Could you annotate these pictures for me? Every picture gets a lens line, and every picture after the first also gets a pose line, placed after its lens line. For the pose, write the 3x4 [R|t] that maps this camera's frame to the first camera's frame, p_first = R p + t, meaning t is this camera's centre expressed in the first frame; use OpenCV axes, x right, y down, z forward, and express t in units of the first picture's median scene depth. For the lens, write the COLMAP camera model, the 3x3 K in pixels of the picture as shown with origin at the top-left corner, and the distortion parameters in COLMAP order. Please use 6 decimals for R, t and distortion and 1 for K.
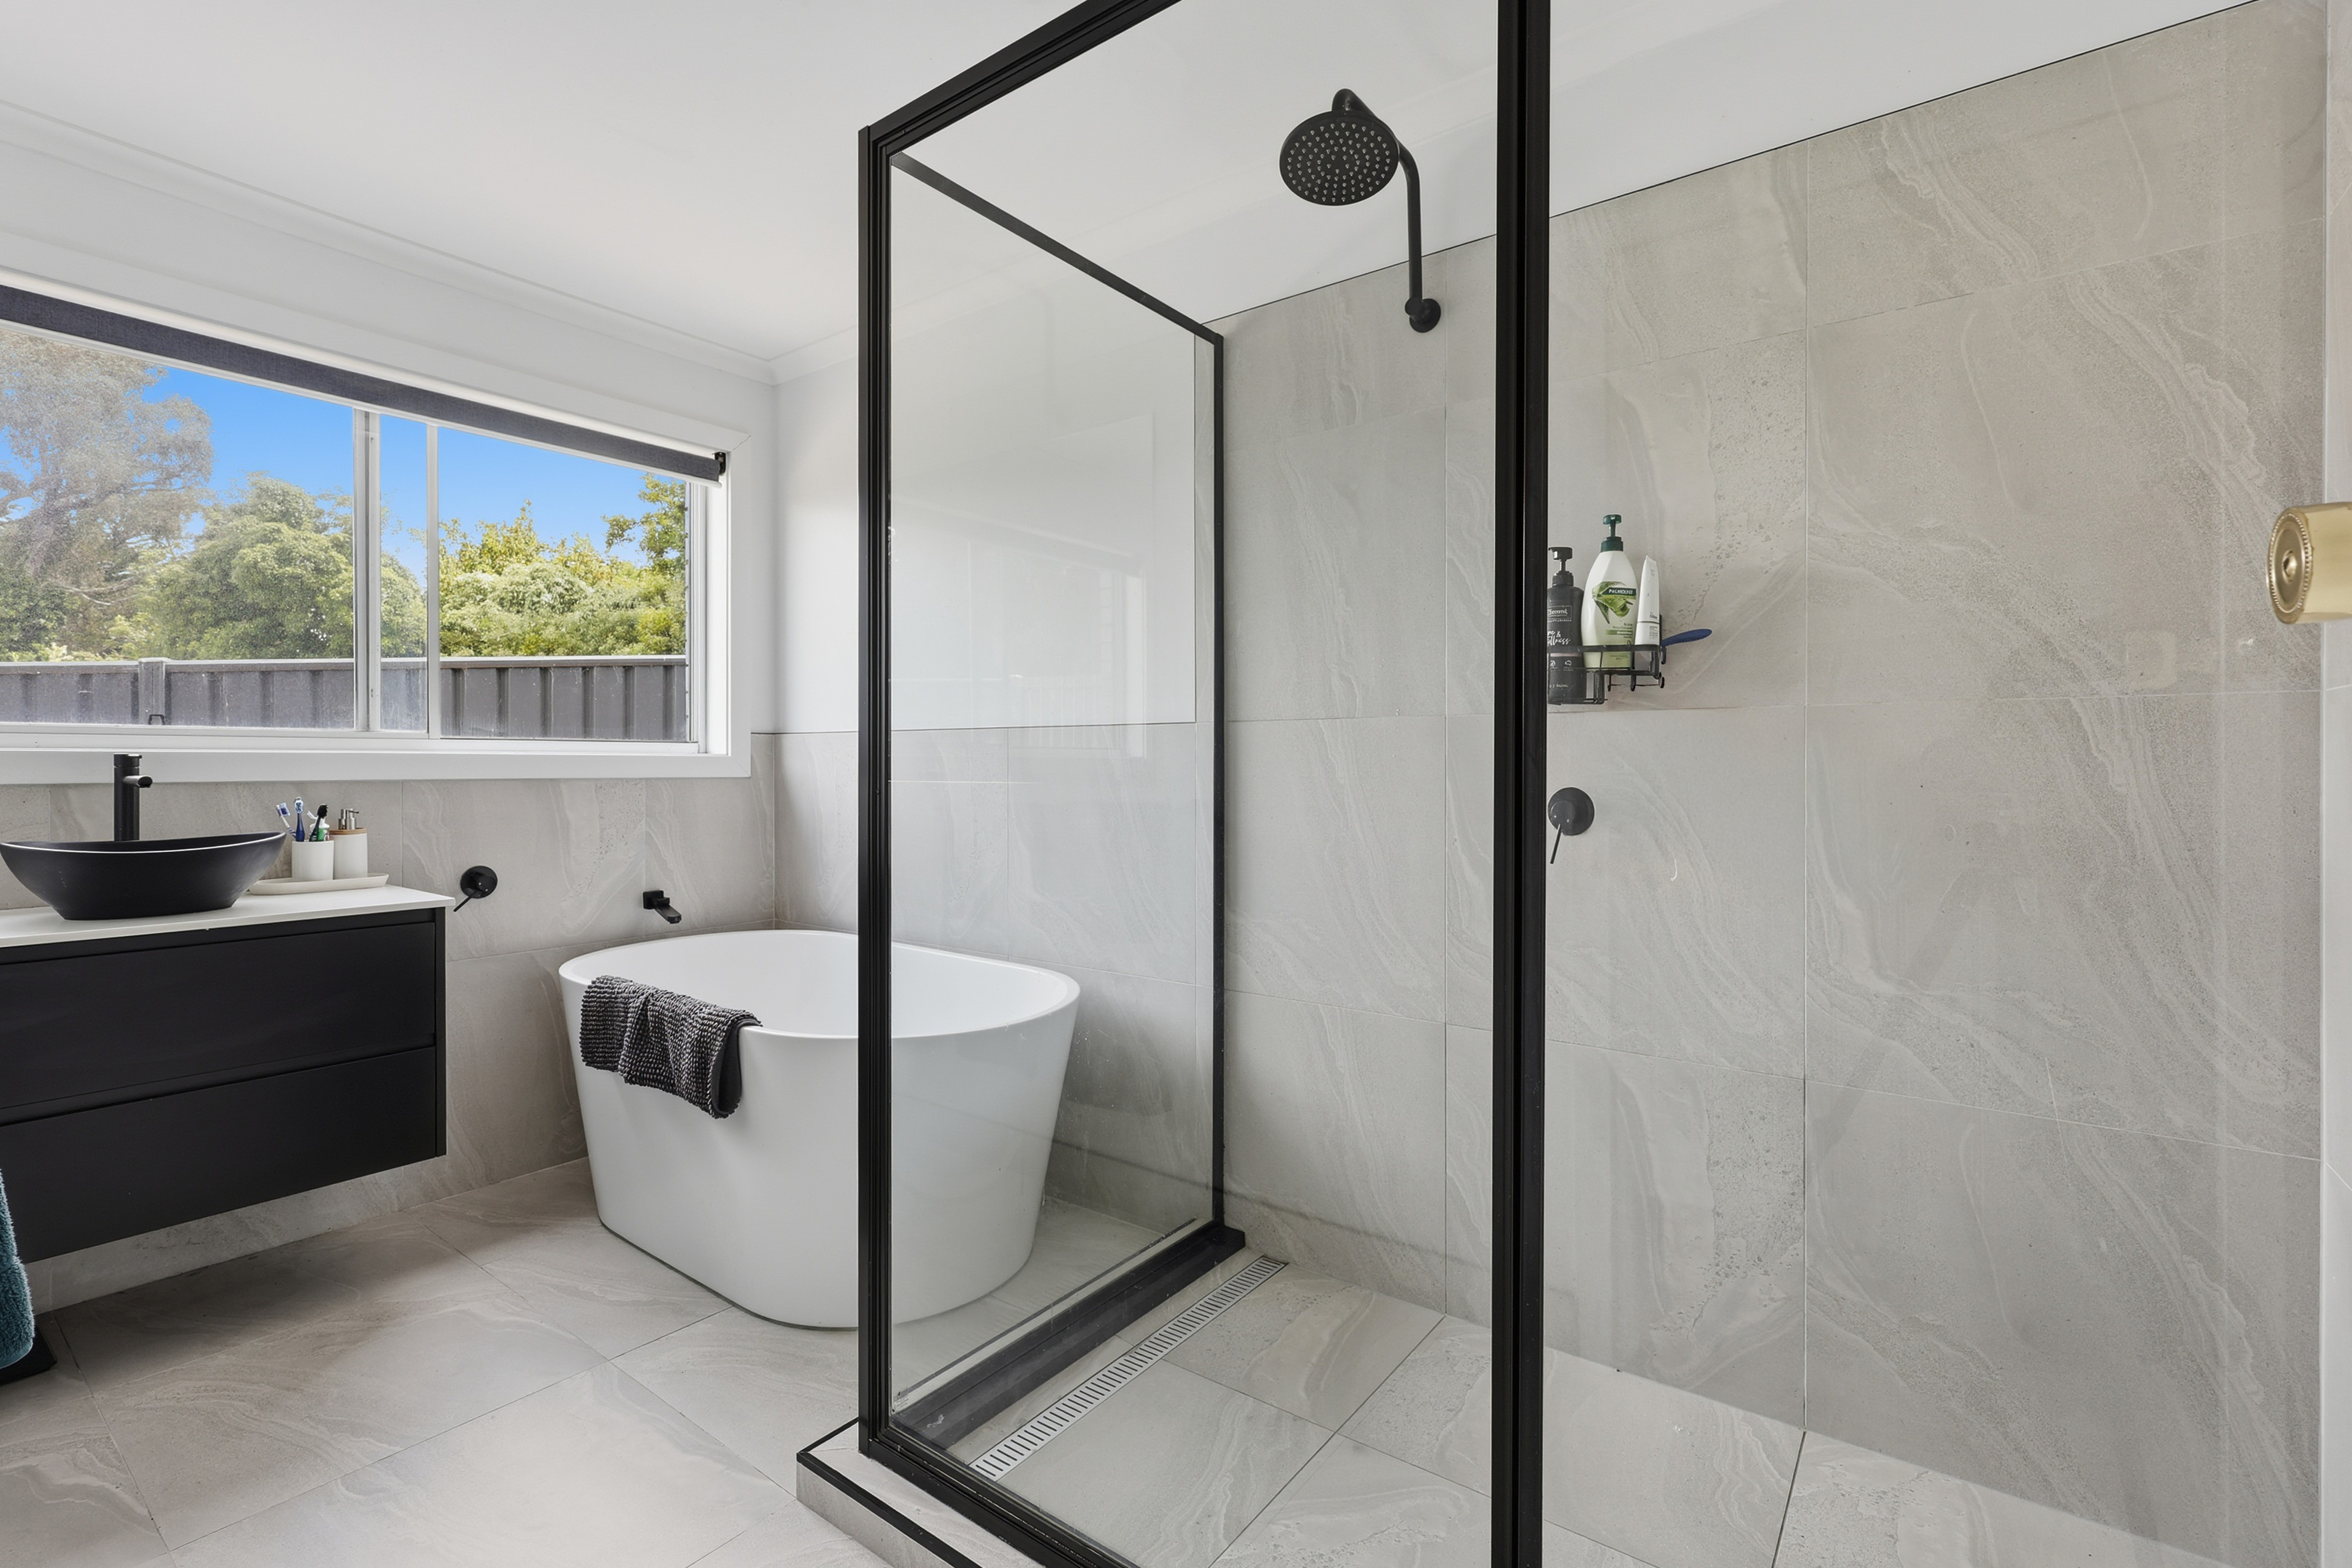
lens RADIAL K [[1054.8, 0, 1162.2], [0, 1054.8, 762.2], [0, 0, 1]] dist [-0.000017, -0.000065]
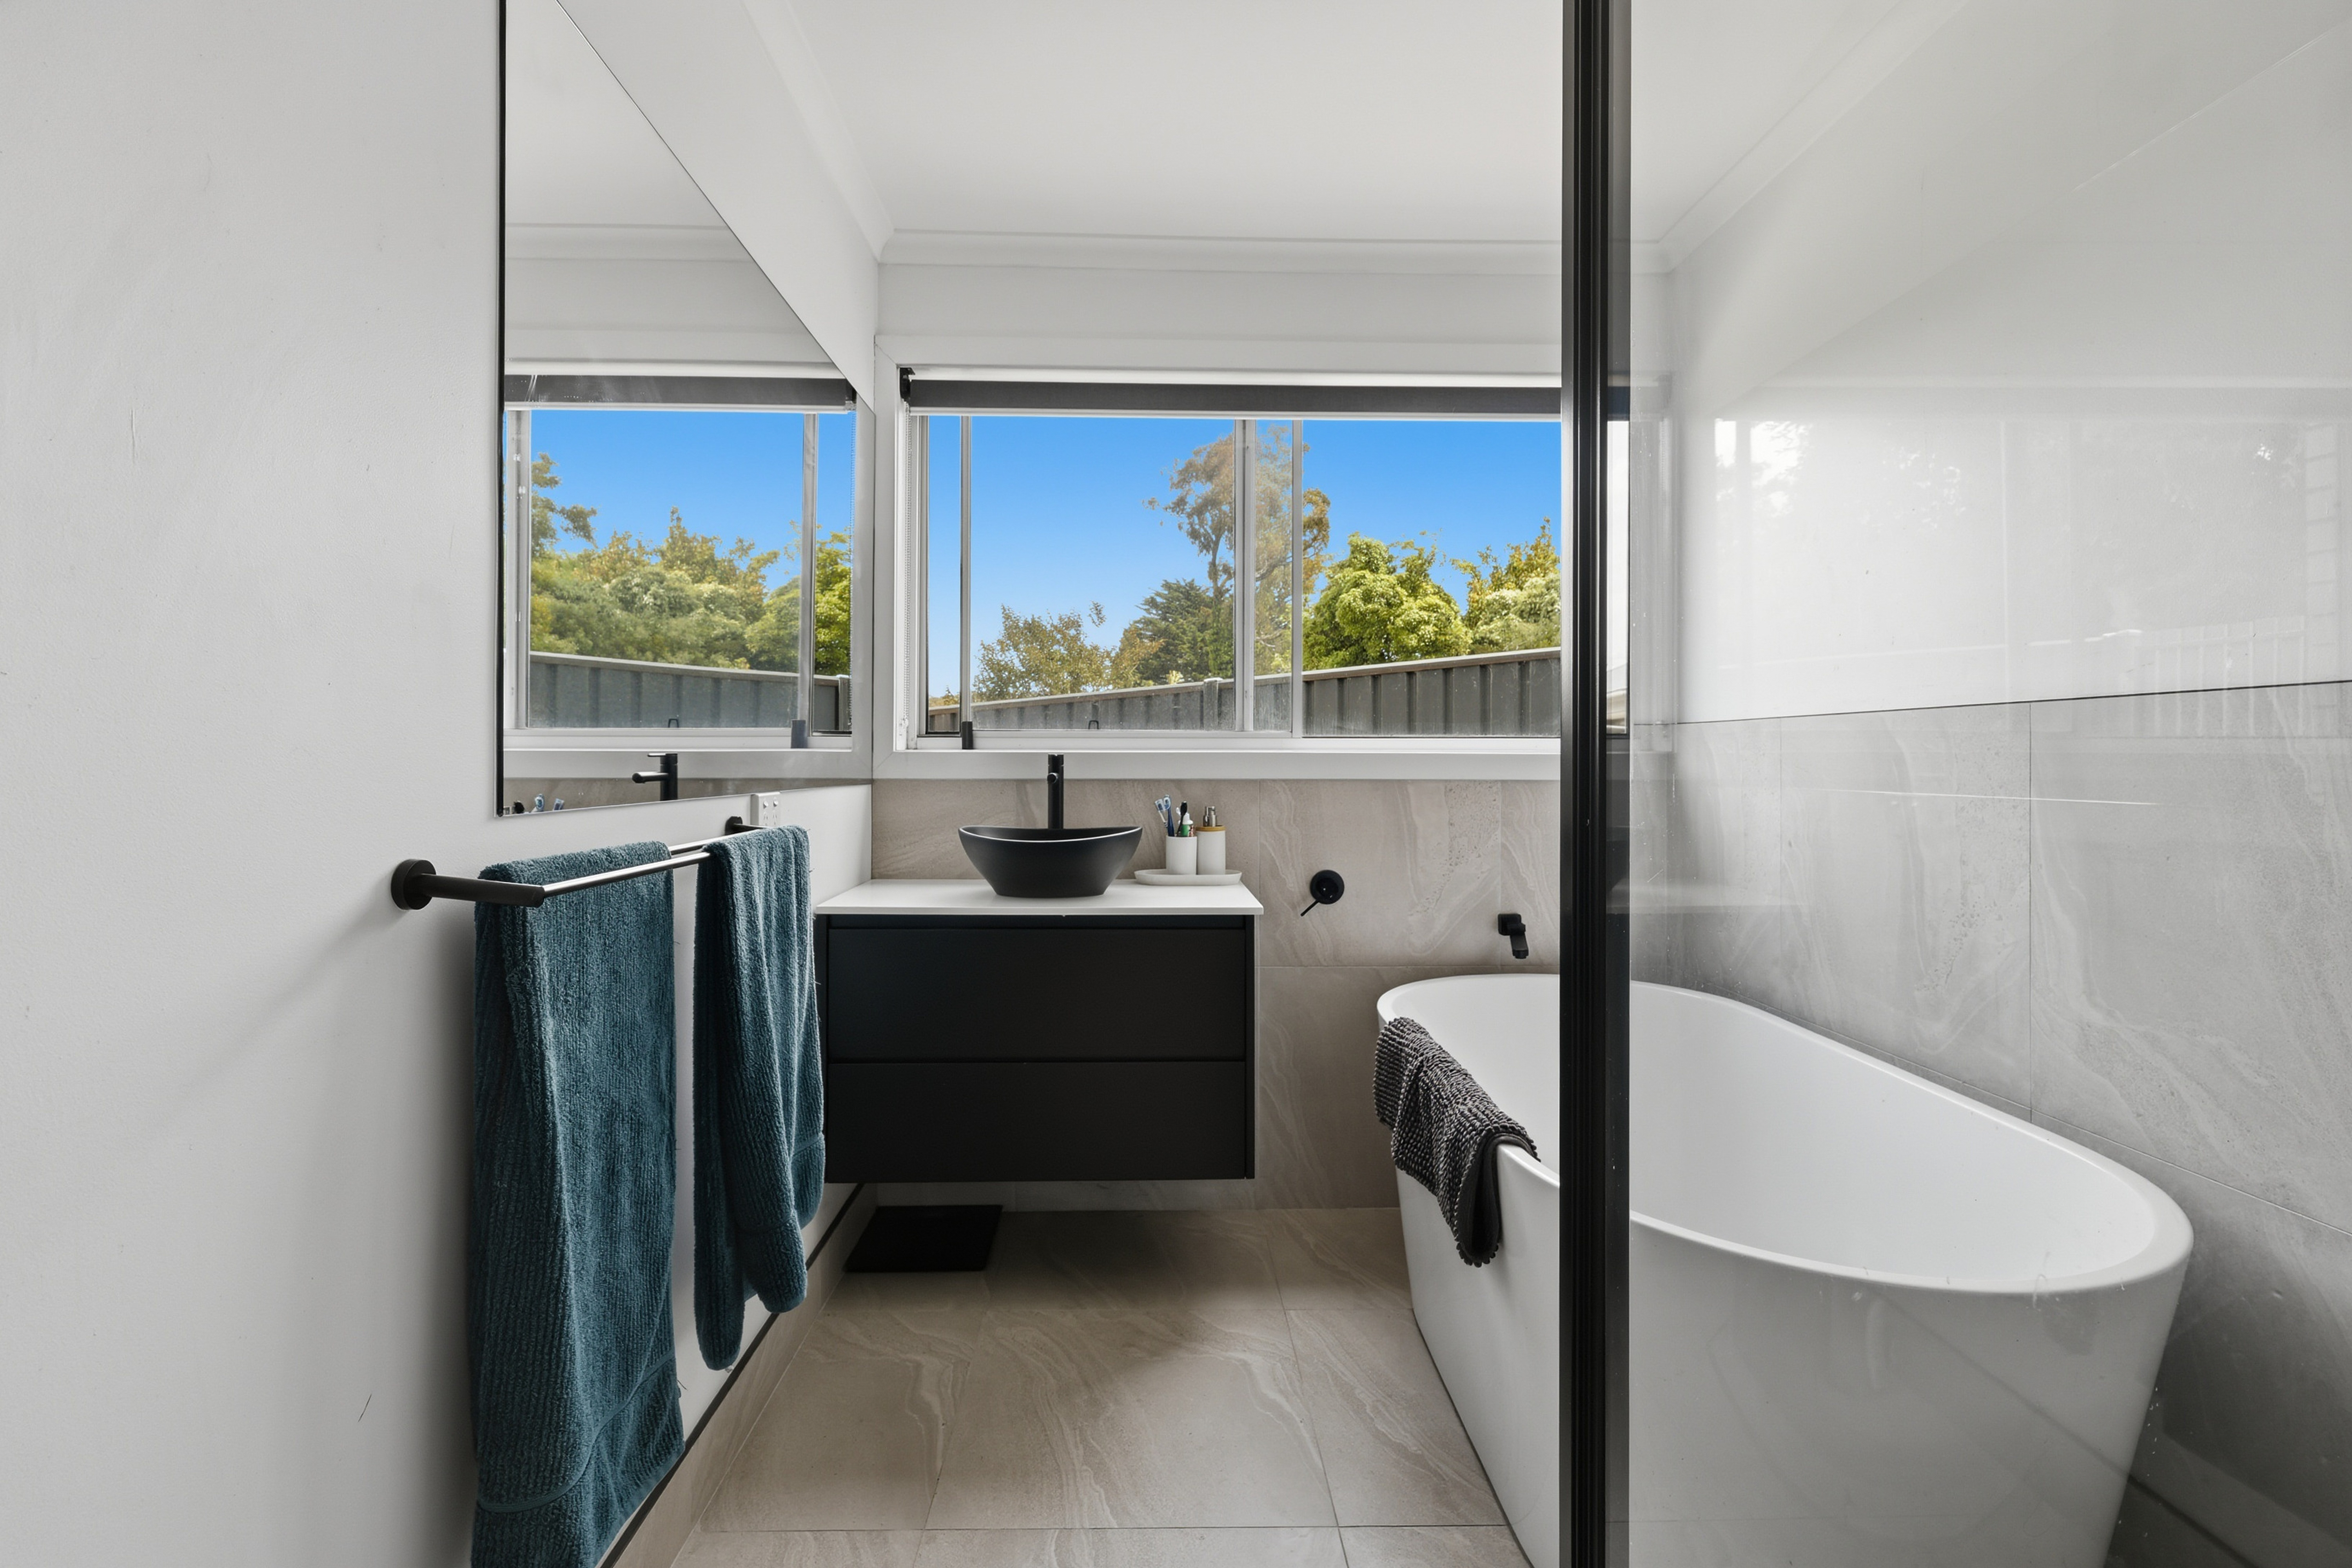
lens RADIAL K [[1054.8, 0, 1162.2], [0, 1054.8, 762.2], [0, 0, 1]] dist [-0.000017, -0.000065]
pose [[0.624799, 0.002228, -0.780782, 0.002391], [-0.000122, 0.999996, 0.002756, -0.001474], [0.780786, -0.001627, 0.624797, 0.269528]]
